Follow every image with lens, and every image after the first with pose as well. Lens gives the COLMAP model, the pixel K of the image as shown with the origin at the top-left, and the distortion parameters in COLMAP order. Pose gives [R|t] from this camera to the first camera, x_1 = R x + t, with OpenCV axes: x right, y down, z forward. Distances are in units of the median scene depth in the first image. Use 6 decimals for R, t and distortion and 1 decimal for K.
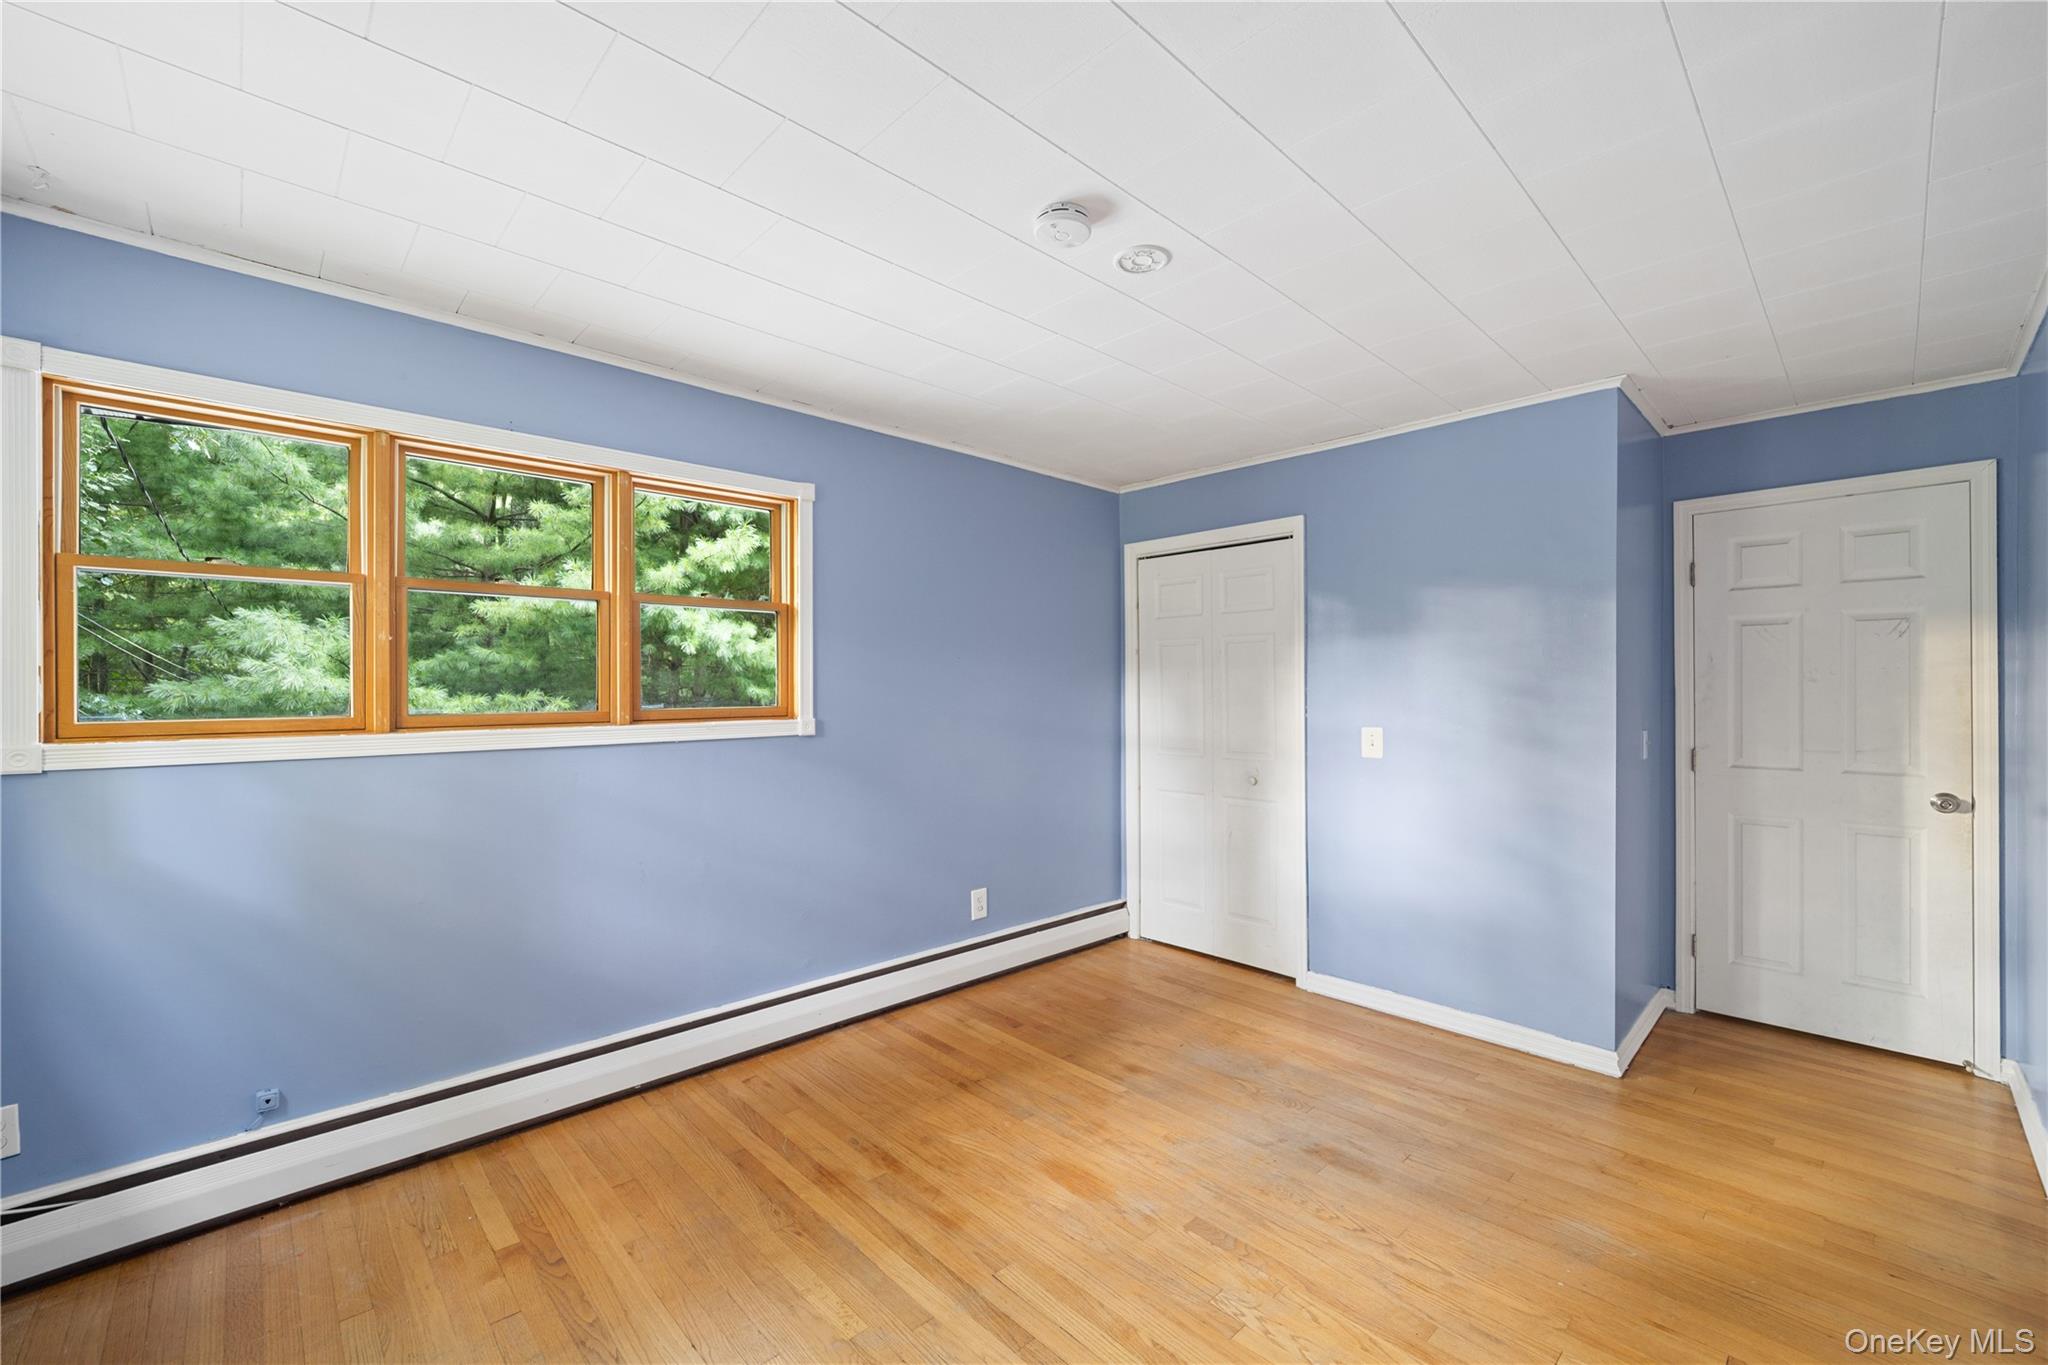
lens RADIAL K [[828.4, 0, 1032.4], [0, 828.4, 688.2], [0, 0, 1]] dist [-0.003970, -0.000625]
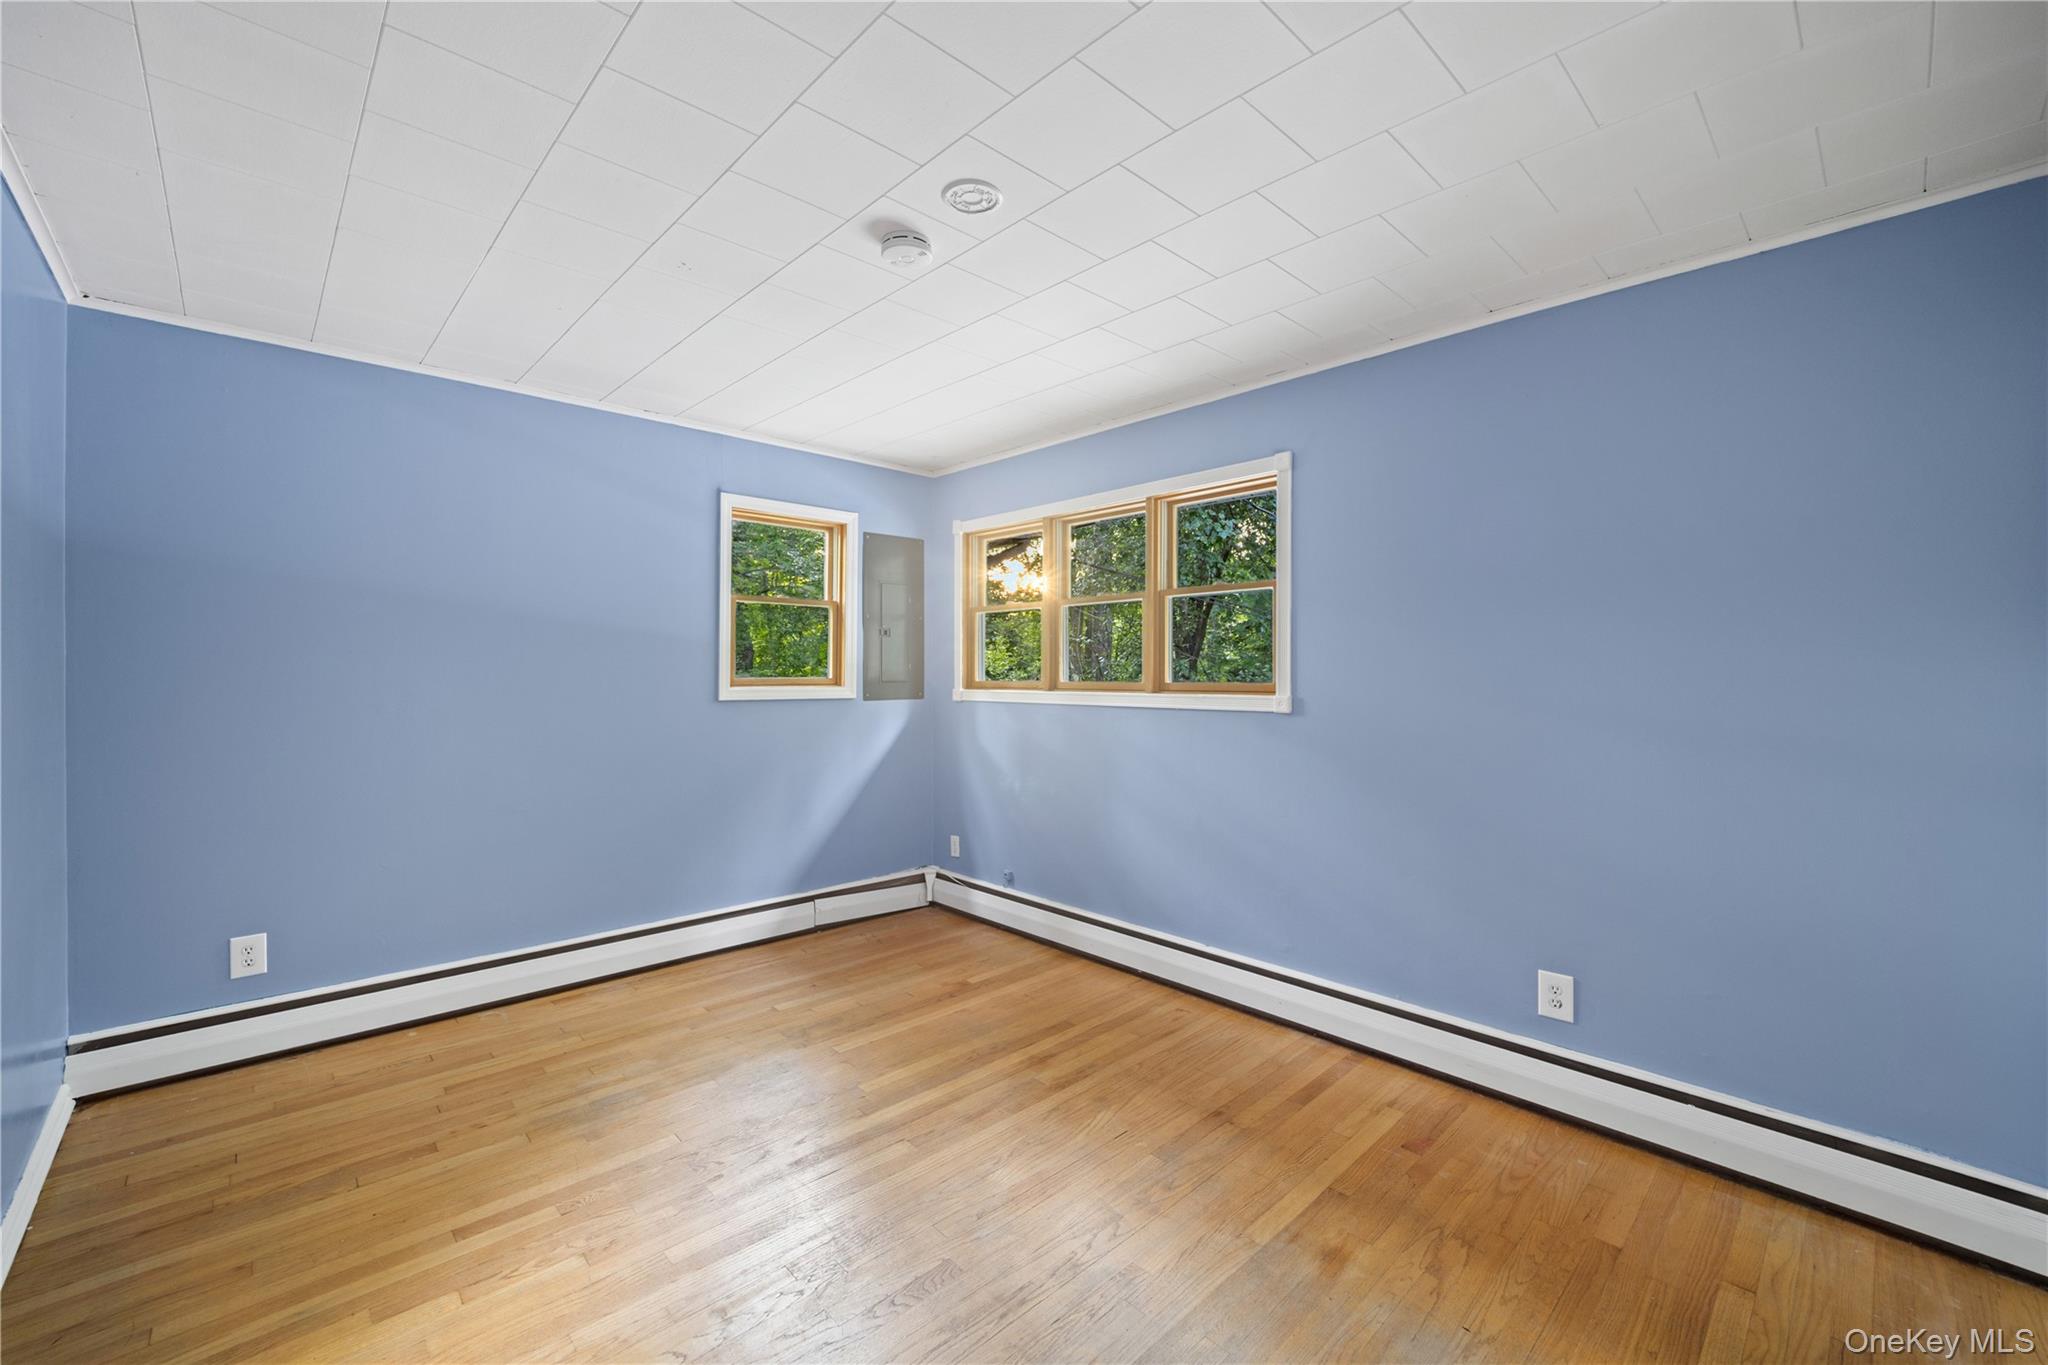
lens RADIAL K [[828.4, 0, 1032.1], [0, 828.4, 669.0], [0, 0, 1]] dist [-0.003970, -0.000625]
pose [[-0.002571, -0.002341, -0.999994, 0.809248], [-0.005236, 0.999984, -0.002328, 0.011152], [0.999983, 0.005230, -0.002583, 0.817969]]
